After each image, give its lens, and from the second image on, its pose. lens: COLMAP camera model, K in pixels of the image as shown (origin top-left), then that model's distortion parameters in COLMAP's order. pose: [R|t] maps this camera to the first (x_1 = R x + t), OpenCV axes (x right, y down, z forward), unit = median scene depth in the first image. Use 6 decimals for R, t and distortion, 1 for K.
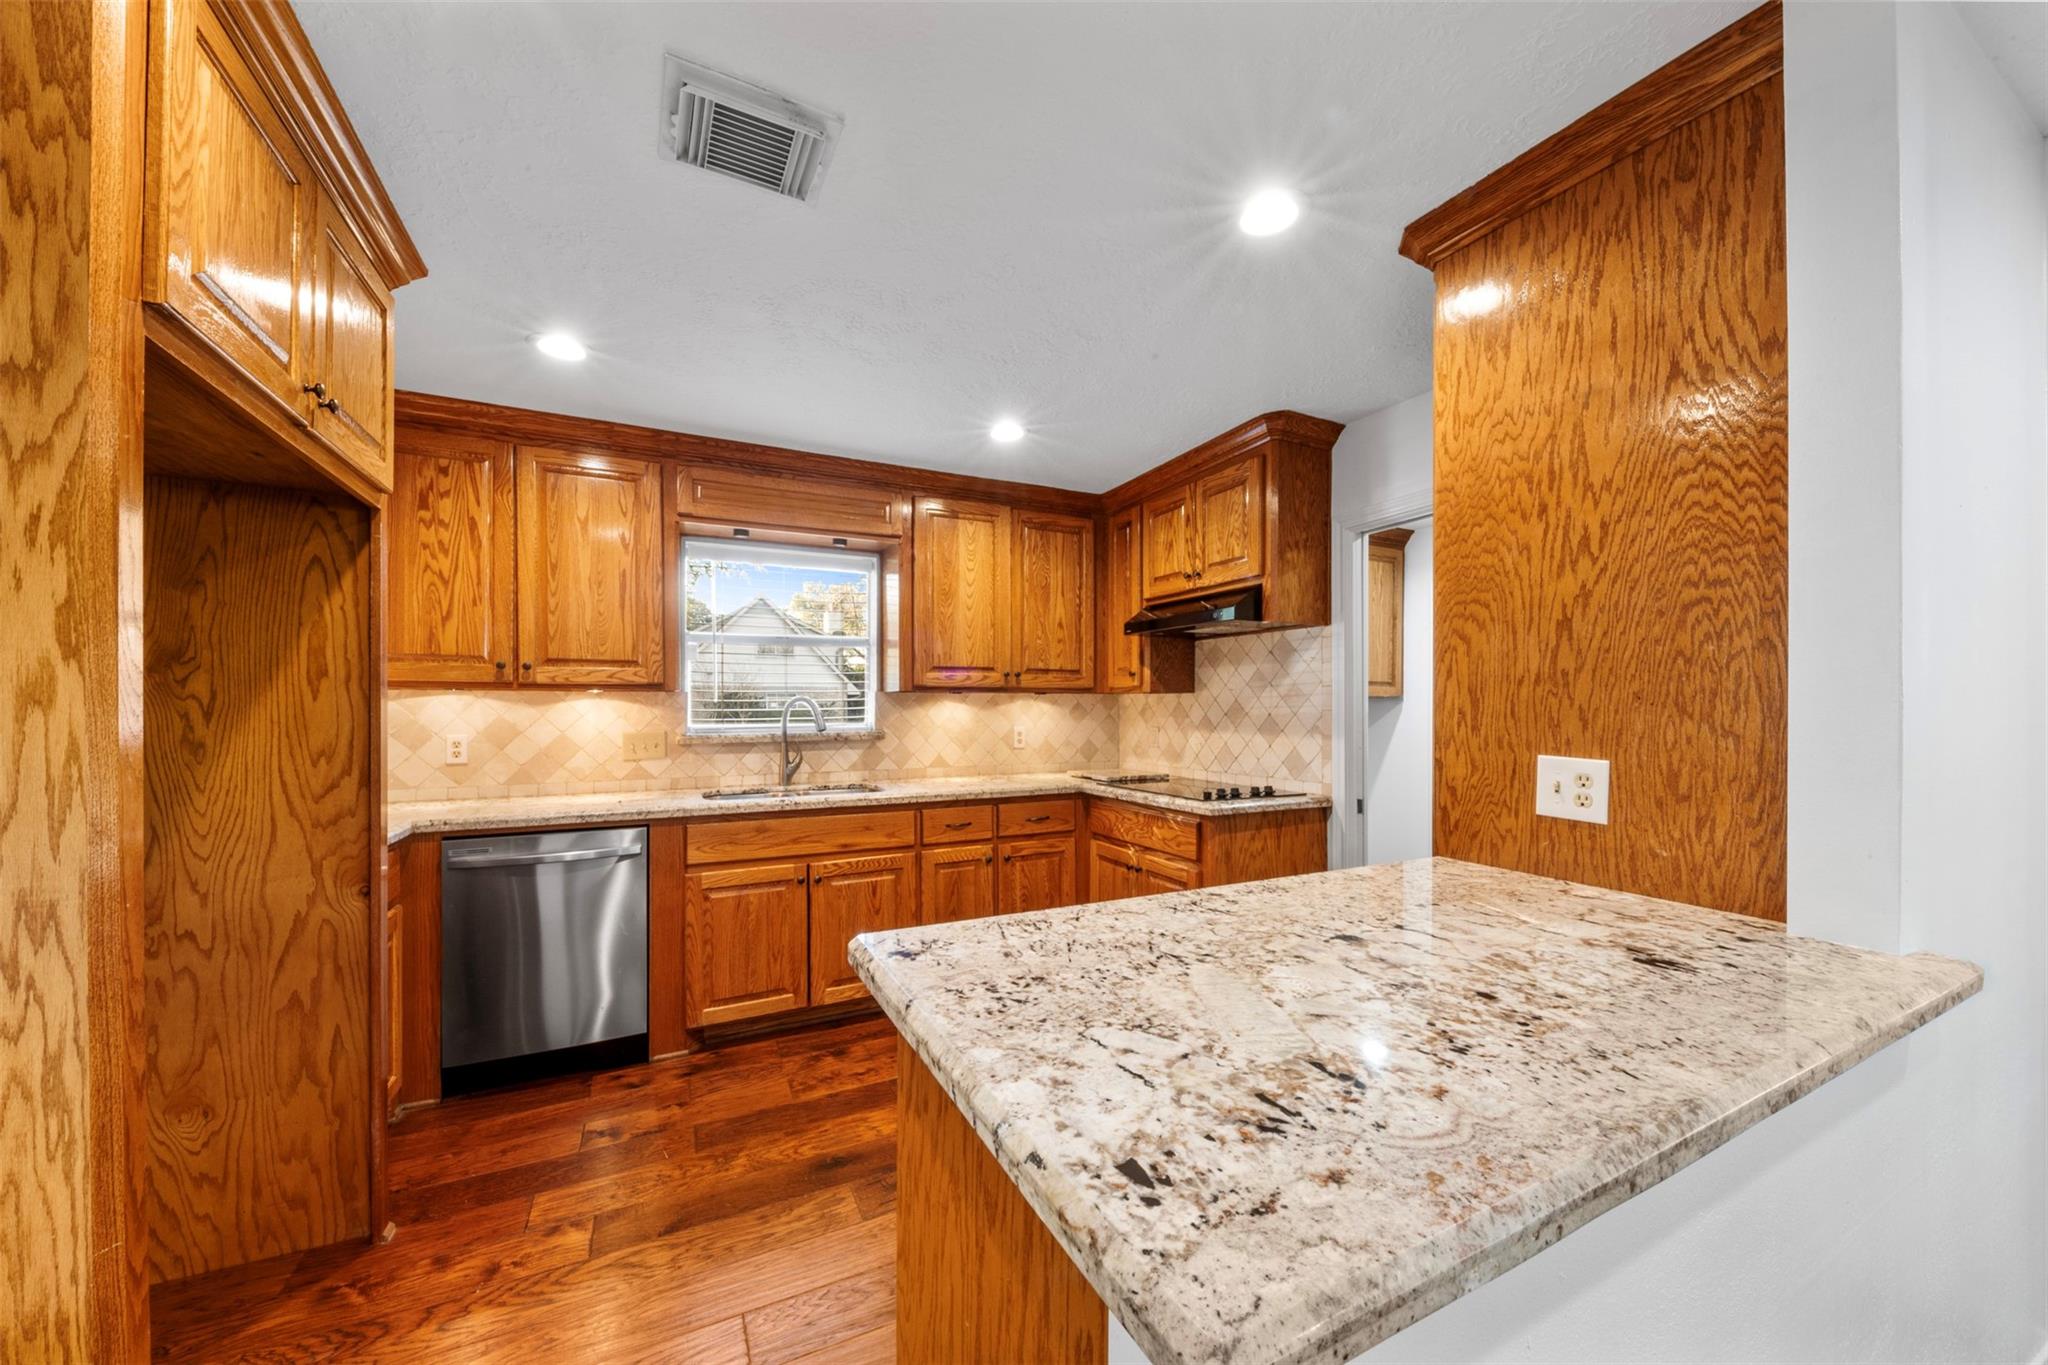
lens RADIAL K [[723.9, 0, 1021.9], [0, 723.9, 695.5], [0, 0, 1]] dist [0.000204, -0.000095]
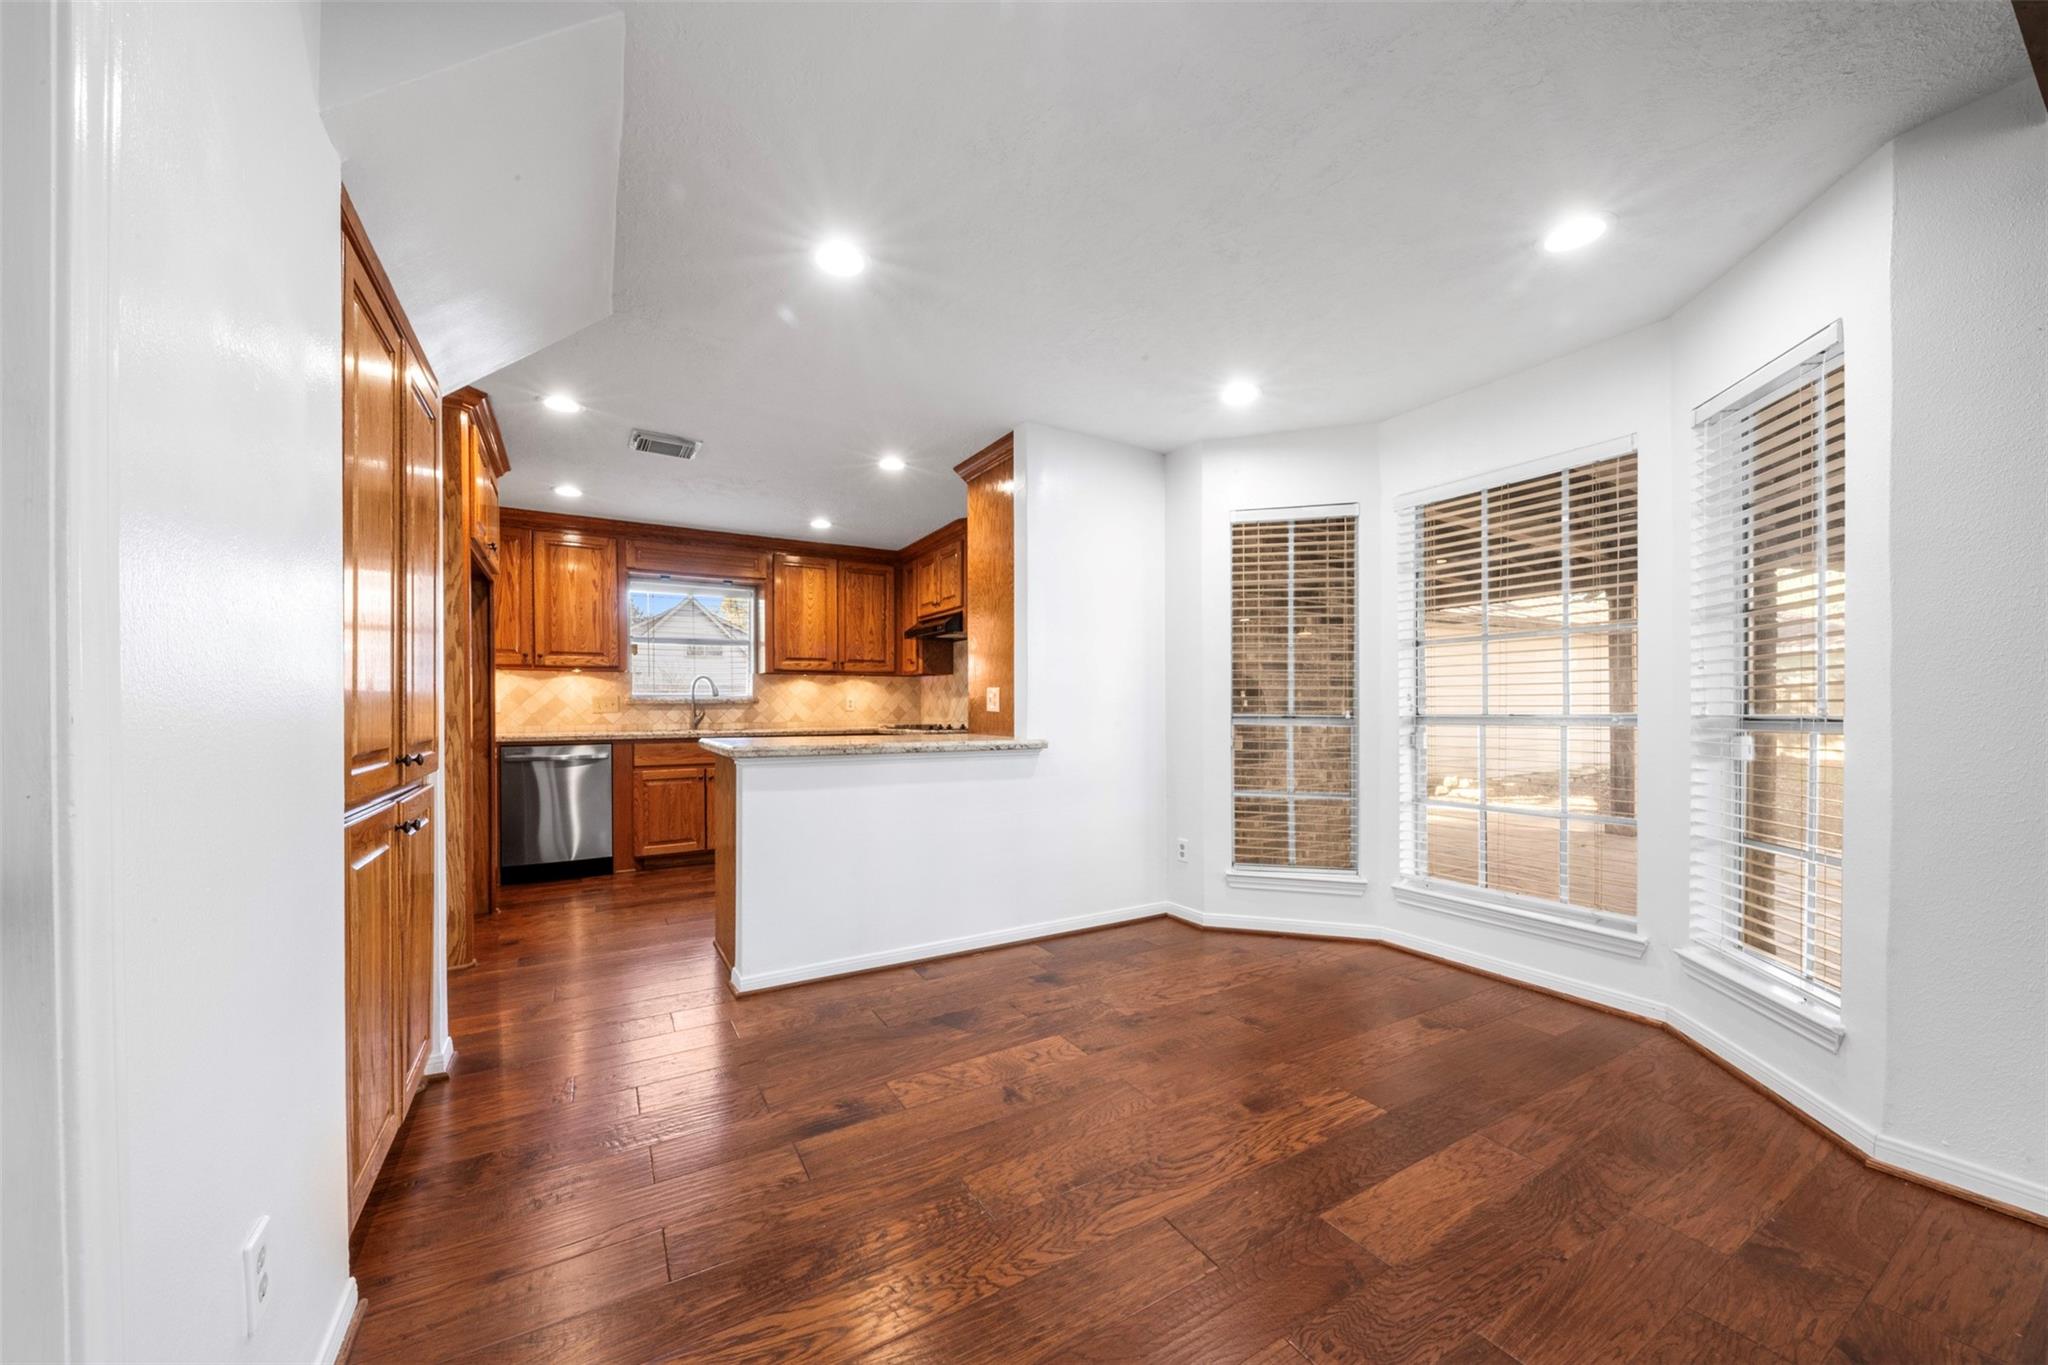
lens RADIAL K [[723.9, 0, 1021.7], [0, 723.9, 700.4], [0, 0, 1]] dist [0.000204, -0.000095]
pose [[0.996846, -0.003195, 0.079295, 0.290094], [0.002868, 0.999987, 0.004243, 0.053567], [-0.079307, -0.004003, 0.996842, -0.709503]]
